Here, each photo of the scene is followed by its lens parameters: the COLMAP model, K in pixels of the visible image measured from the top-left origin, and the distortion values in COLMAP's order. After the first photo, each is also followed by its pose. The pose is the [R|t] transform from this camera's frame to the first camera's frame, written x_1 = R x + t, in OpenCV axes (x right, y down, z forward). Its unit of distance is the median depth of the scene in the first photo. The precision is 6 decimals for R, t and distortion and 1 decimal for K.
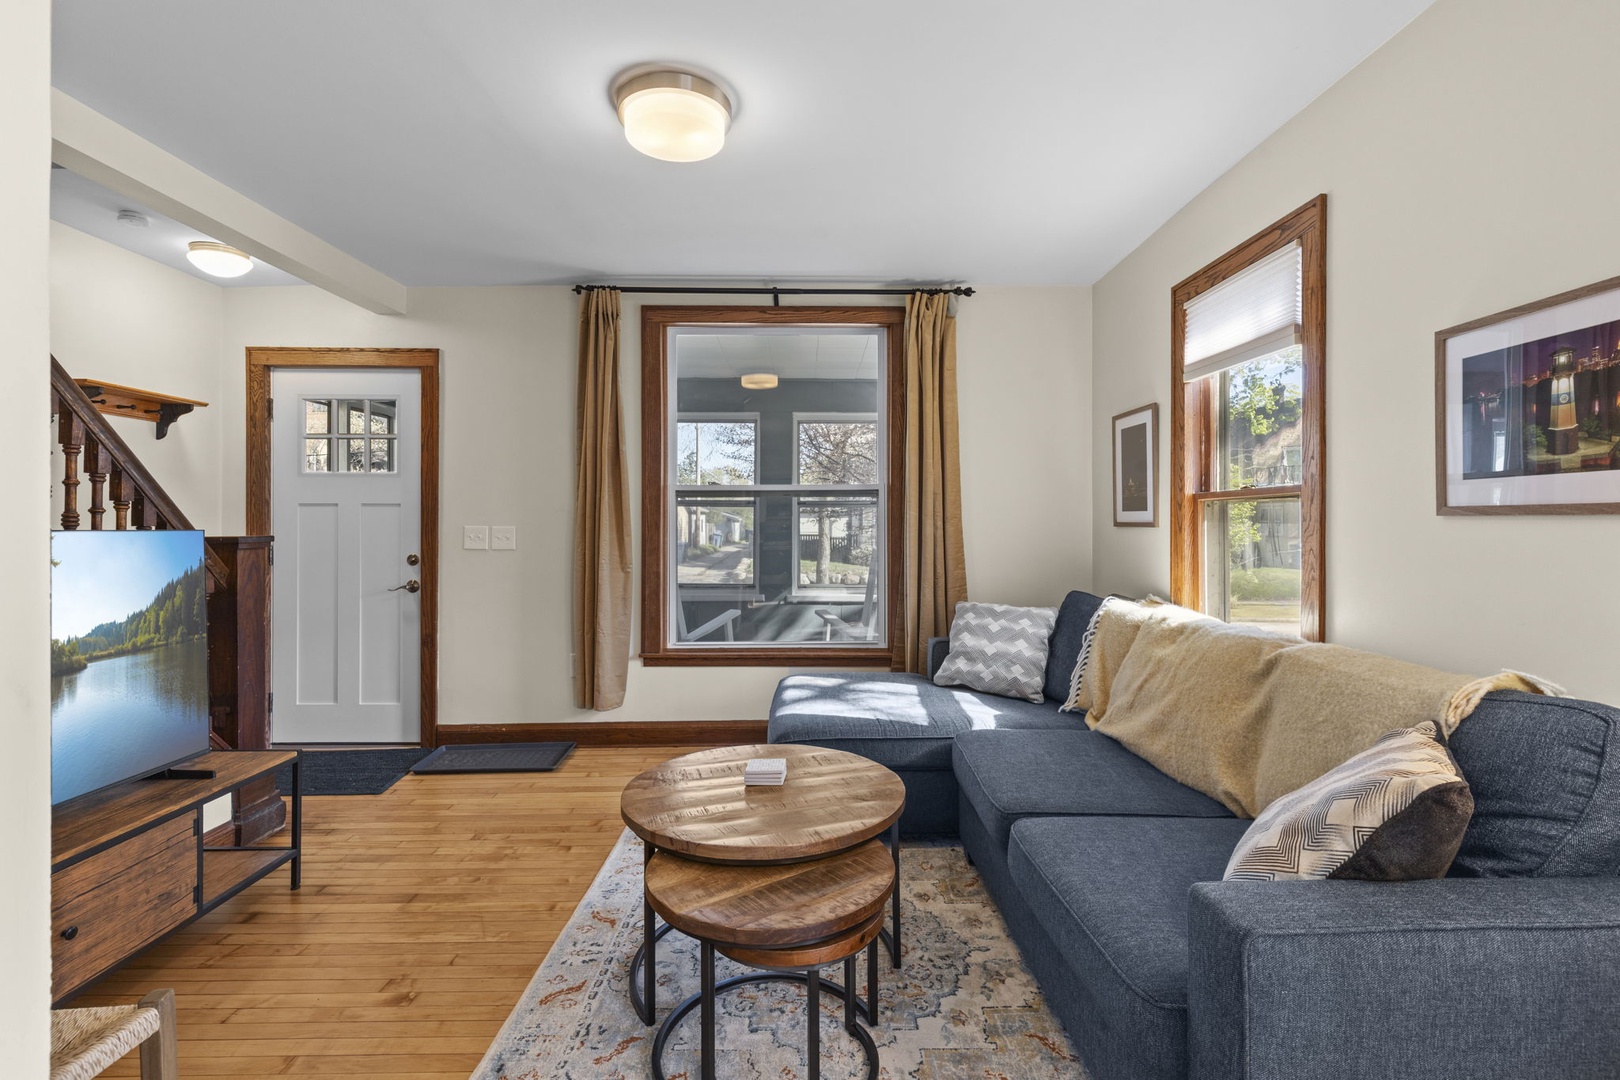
lens RADIAL K [[730.7, 0, 827.0], [0, 730.7, 524.9], [0, 0, 1]] dist [0.010831, -0.001019]
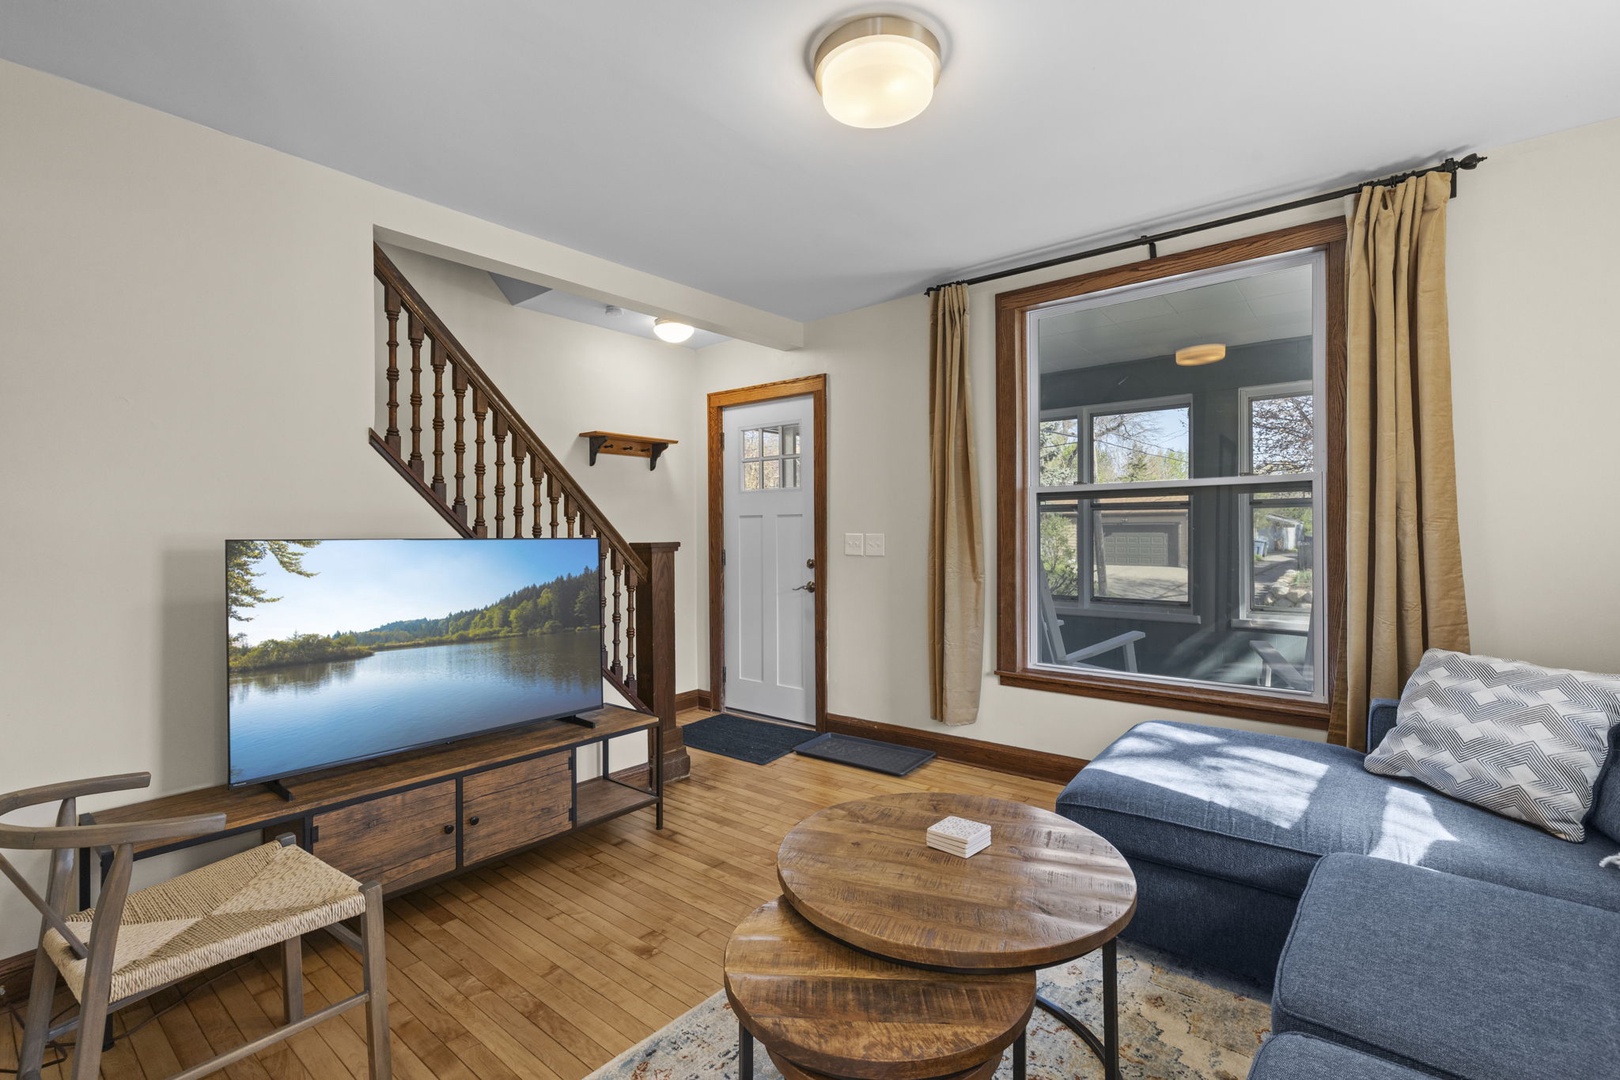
lens RADIAL K [[730.7, 0, 817.1], [0, 730.7, 534.8], [0, 0, 1]] dist [0.010831, -0.001019]
pose [[0.768031, -0.002030, -0.640410, 0.187855], [0.005540, 0.999979, 0.003475, -0.000726], [0.640389, -0.006217, 0.768025, 0.162559]]
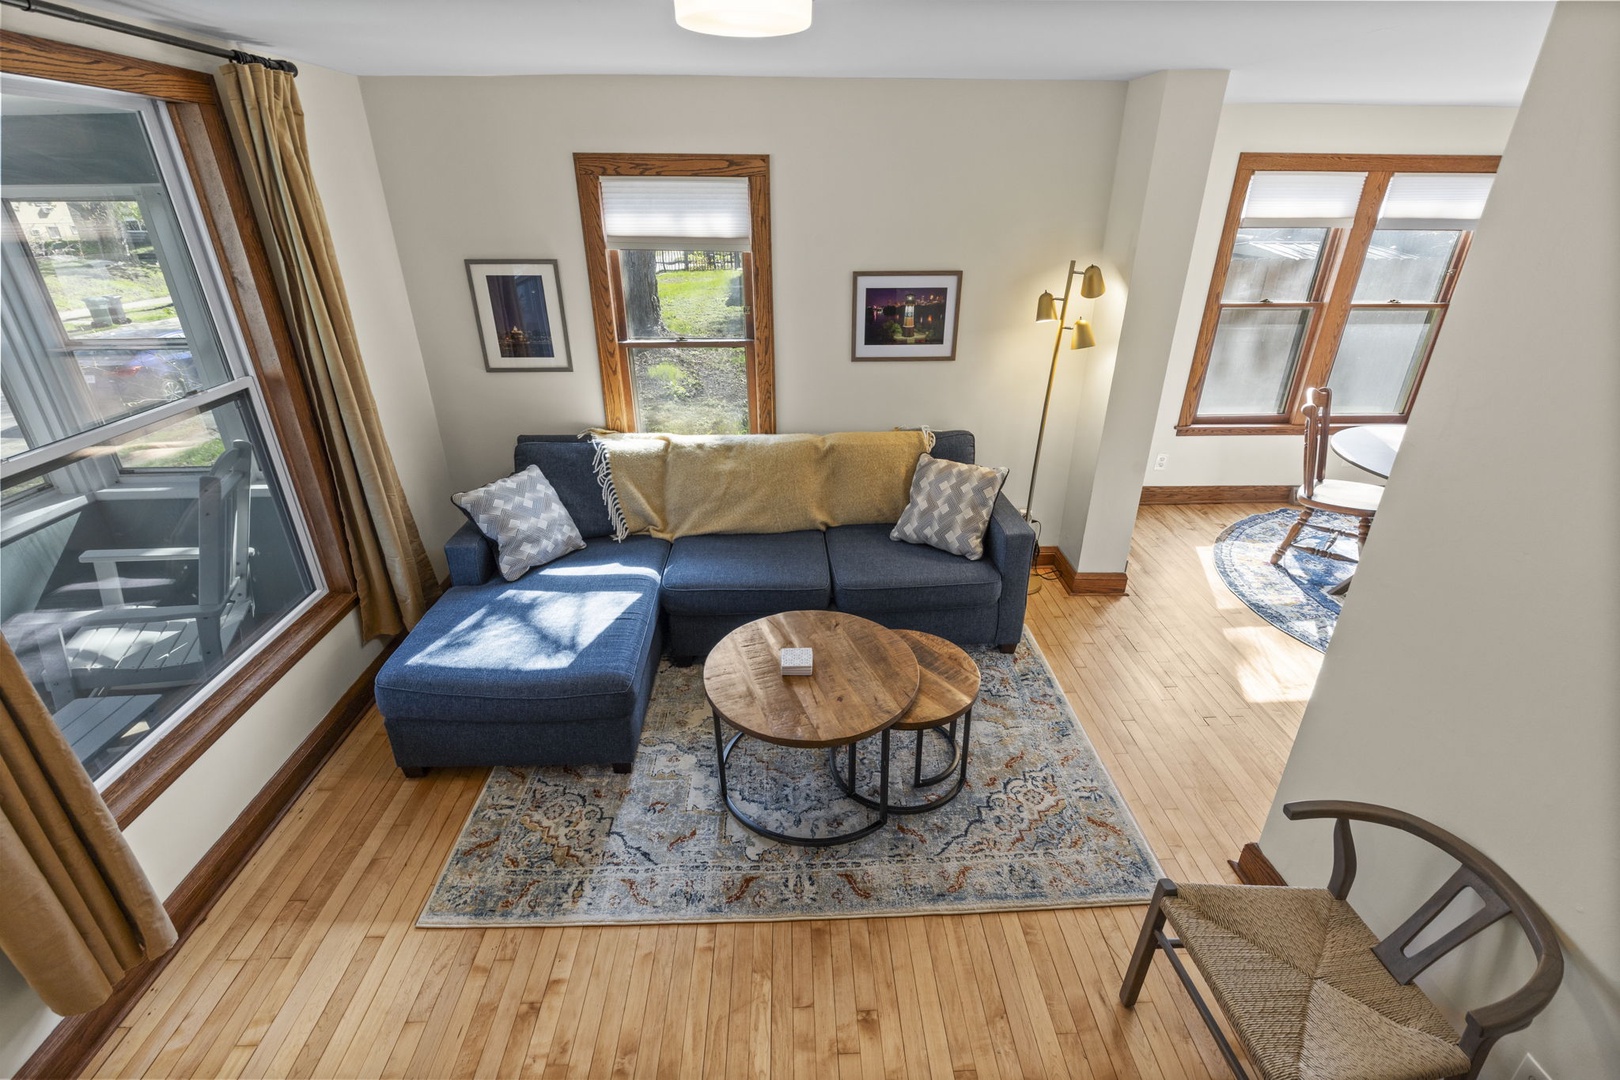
lens RADIAL K [[730.7, 0, 802.9], [0, 730.7, 530.0], [0, 0, 1]] dist [0.010831, -0.001019]
pose [[-0.016108, -0.413274, 0.910464, -0.685537], [0.005859, 0.910528, 0.413407, -0.232727], [-0.999853, 0.011993, -0.012246, 0.608520]]
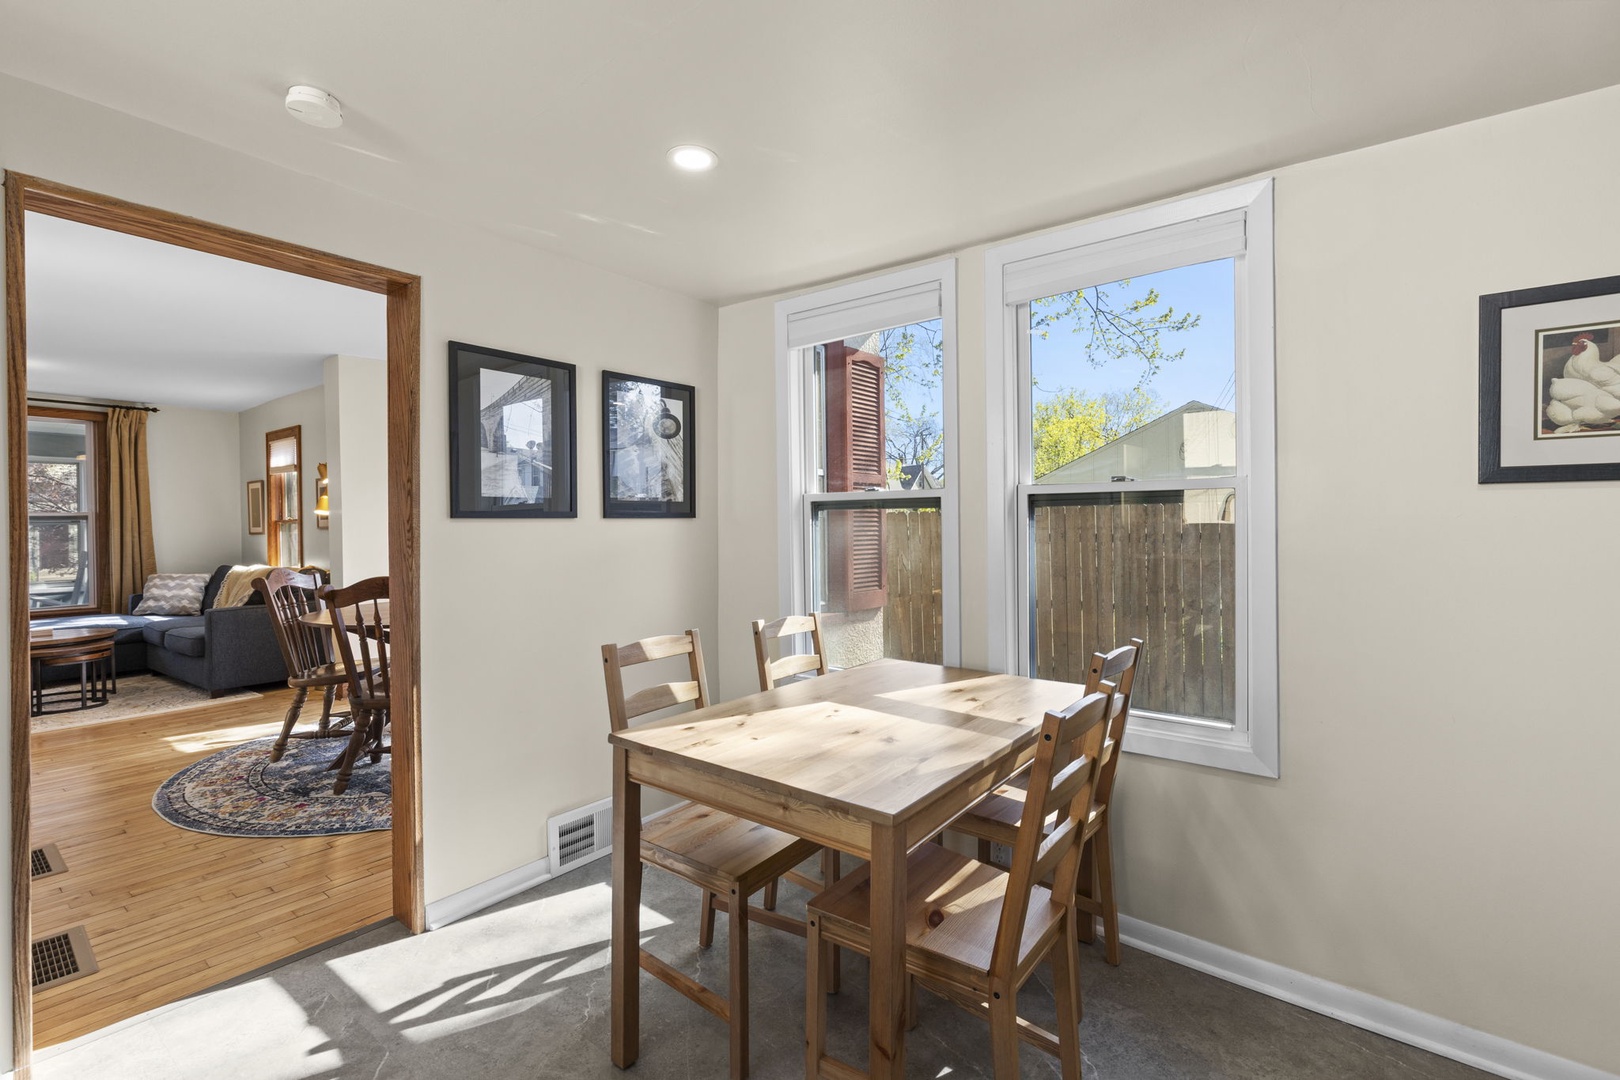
lens RADIAL K [[730.7, 0, 806.2], [0, 730.7, 529.3], [0, 0, 1]] dist [0.010831, -0.001019]
pose [[0.638167, -0.010656, 0.769825, -0.218323], [0.017189, 0.999852, -0.000409, 0.016086], [-0.769706, 0.013494, 0.638255, -1.641622]]
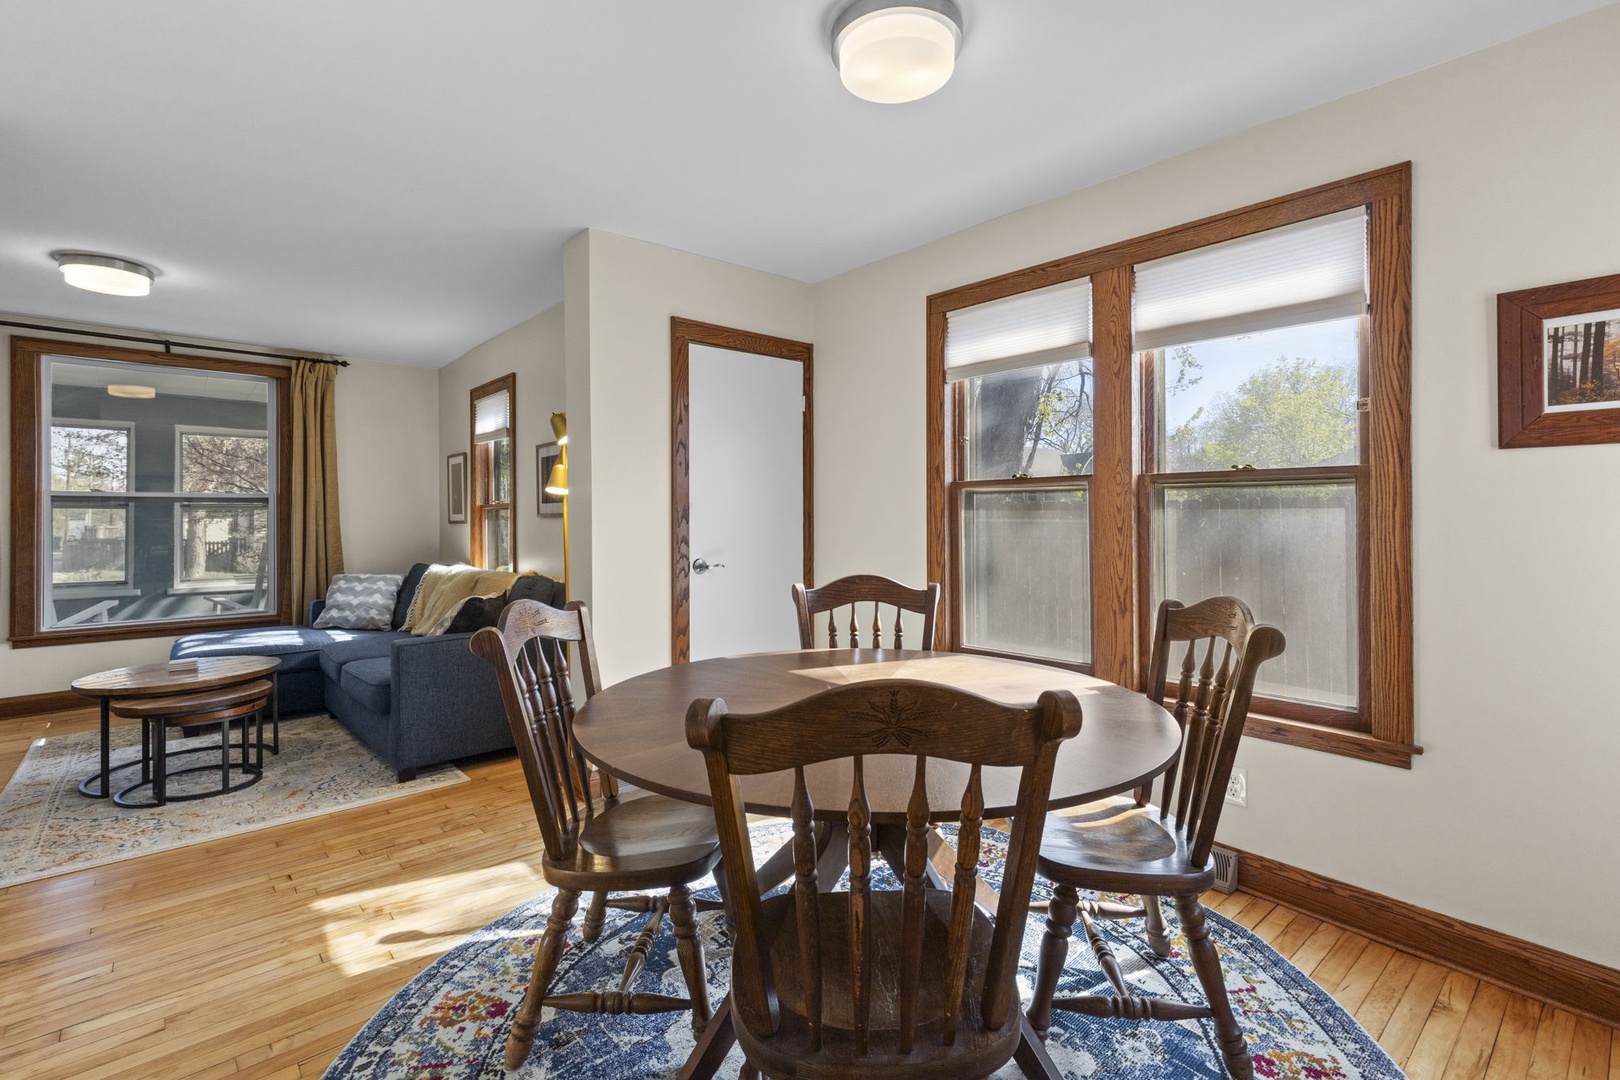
lens RADIAL K [[730.7, 0, 807.3], [0, 730.7, 513.3], [0, 0, 1]] dist [0.010831, -0.001019]
pose [[0.768830, 0.001278, 0.639452, -0.037399], [0.008451, 0.999890, -0.012159, 0.006255], [-0.639398, 0.014752, 0.768735, -0.799182]]
